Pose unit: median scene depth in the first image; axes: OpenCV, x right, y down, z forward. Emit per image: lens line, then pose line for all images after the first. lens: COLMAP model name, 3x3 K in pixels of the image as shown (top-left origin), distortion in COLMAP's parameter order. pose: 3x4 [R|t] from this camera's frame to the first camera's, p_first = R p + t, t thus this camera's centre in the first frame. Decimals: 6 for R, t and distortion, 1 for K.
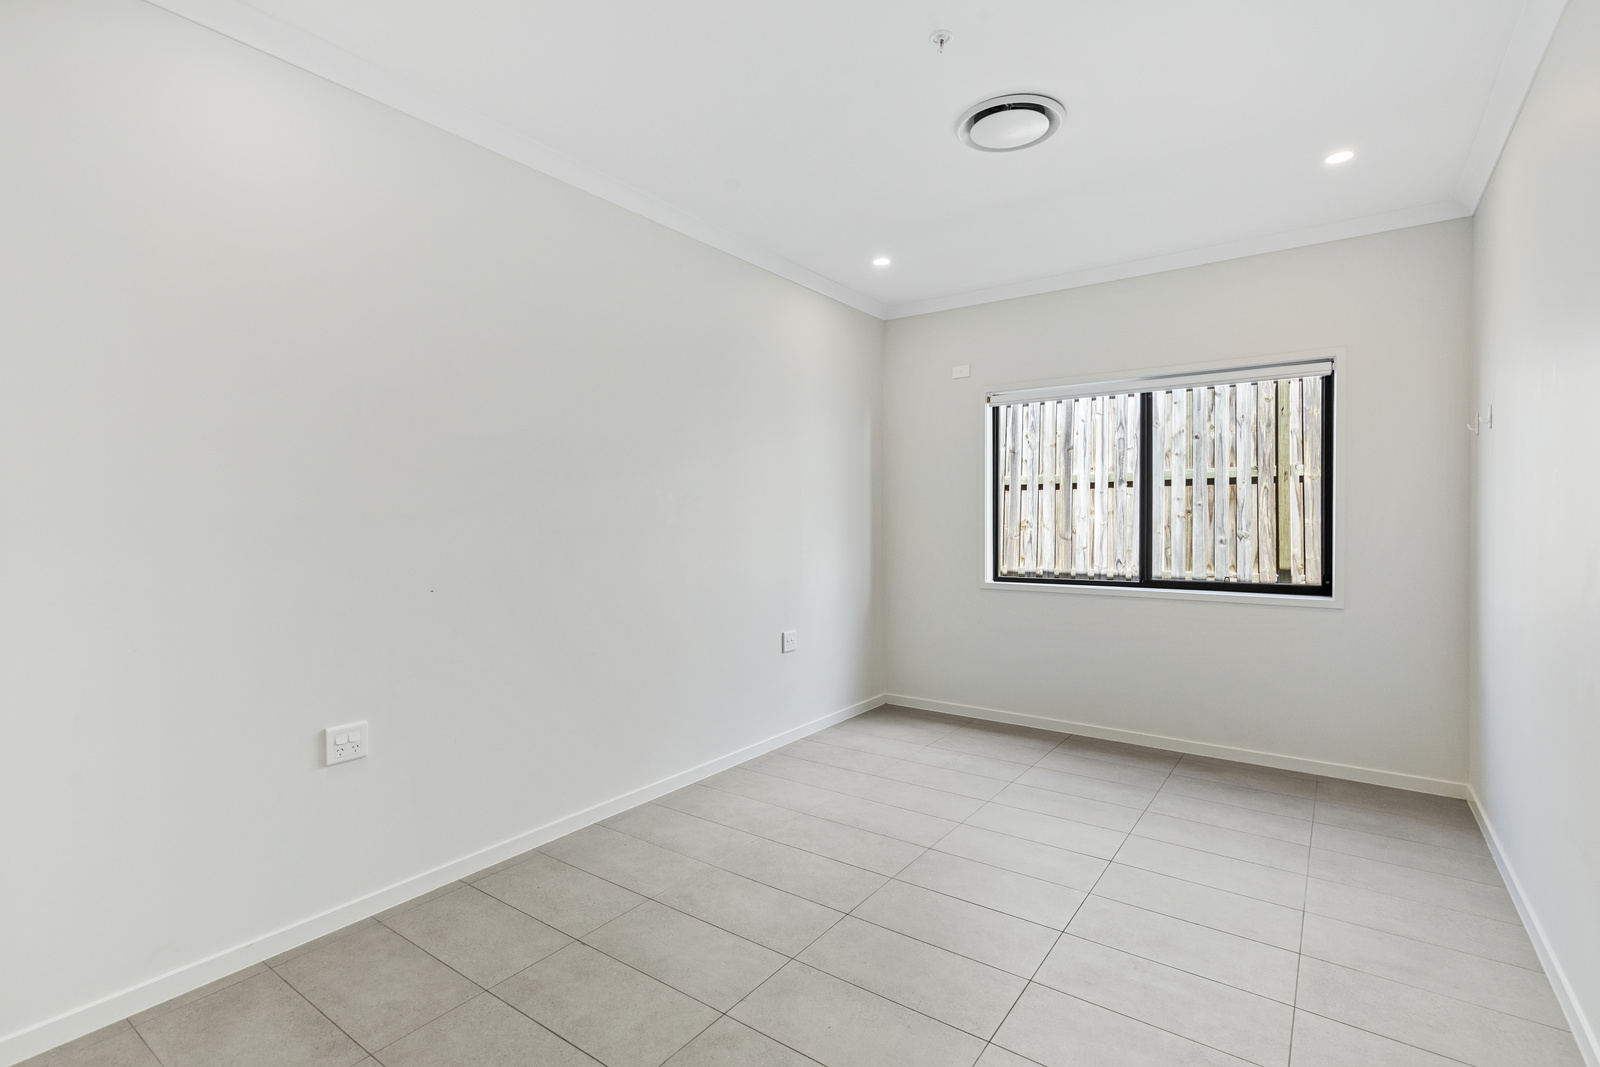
lens RADIAL K [[744.5, 0, 782.3], [0, 744.5, 530.4], [0, 0, 1]] dist [0.035153, -0.017746]
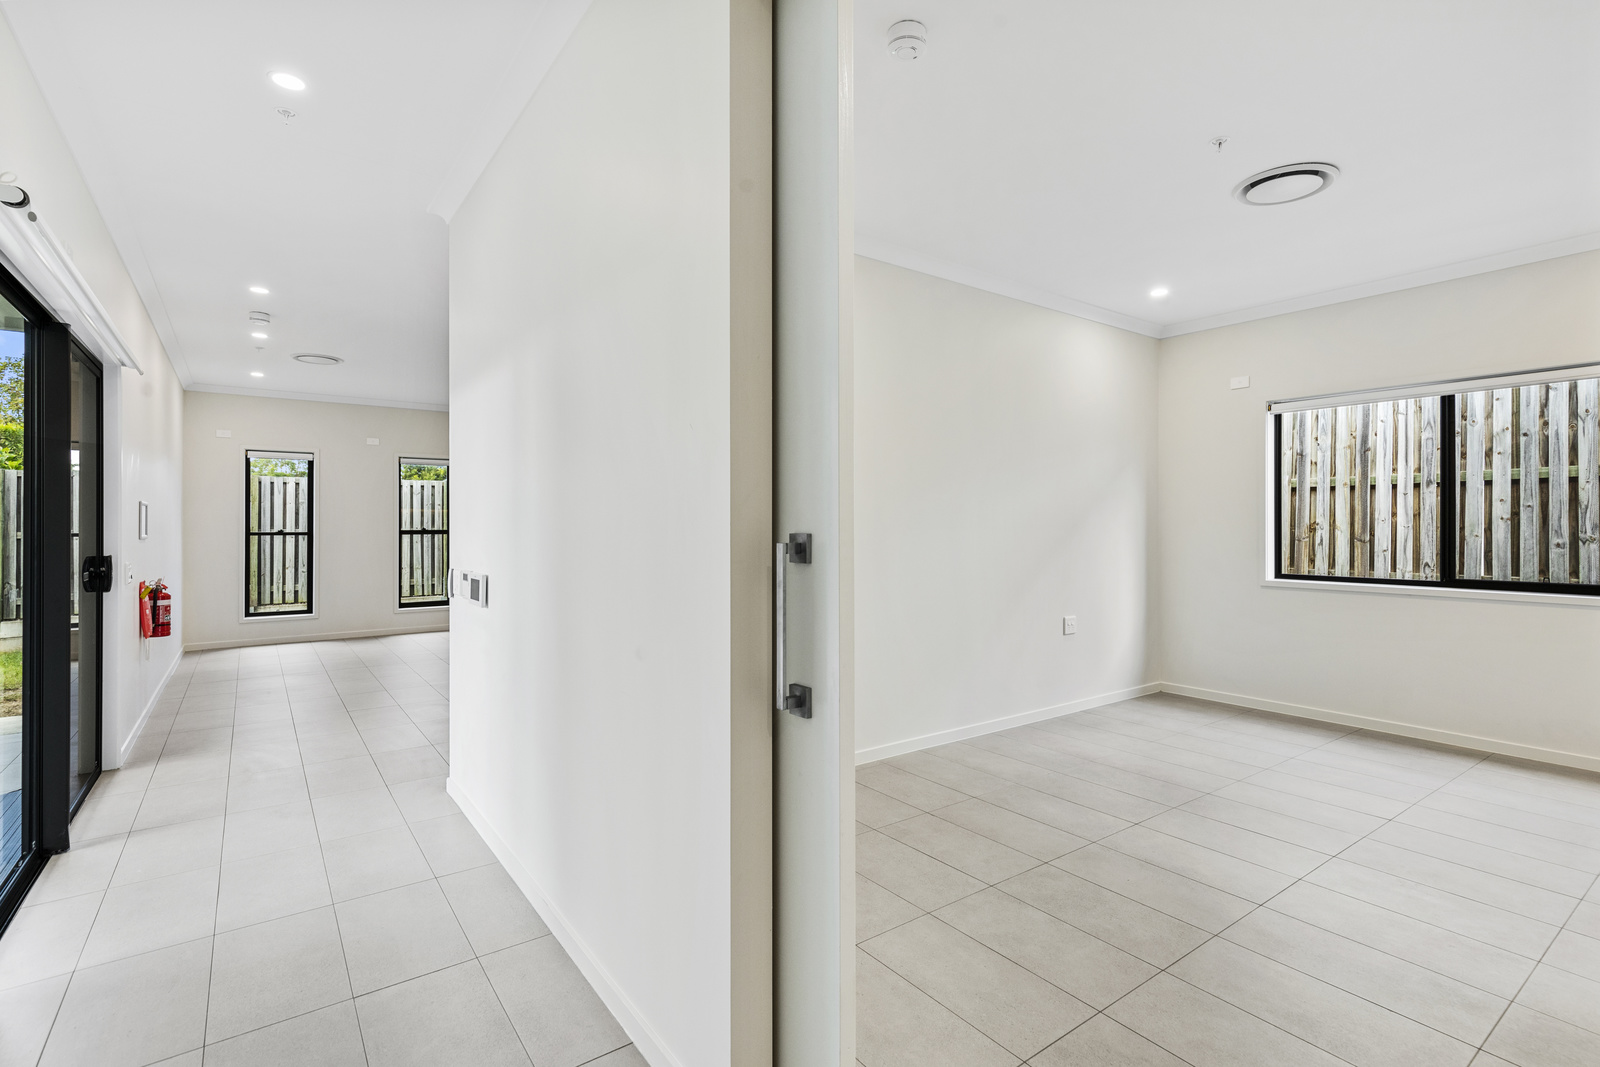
lens RADIAL K [[744.5, 0, 782.3], [0, 744.5, 530.4], [0, 0, 1]] dist [0.035153, -0.017746]
pose [[0.950816, 0.001394, -0.309752, -0.043486], [-0.005238, 0.999919, -0.011577, 0.012627], [0.309711, 0.012630, 0.950747, -0.199378]]
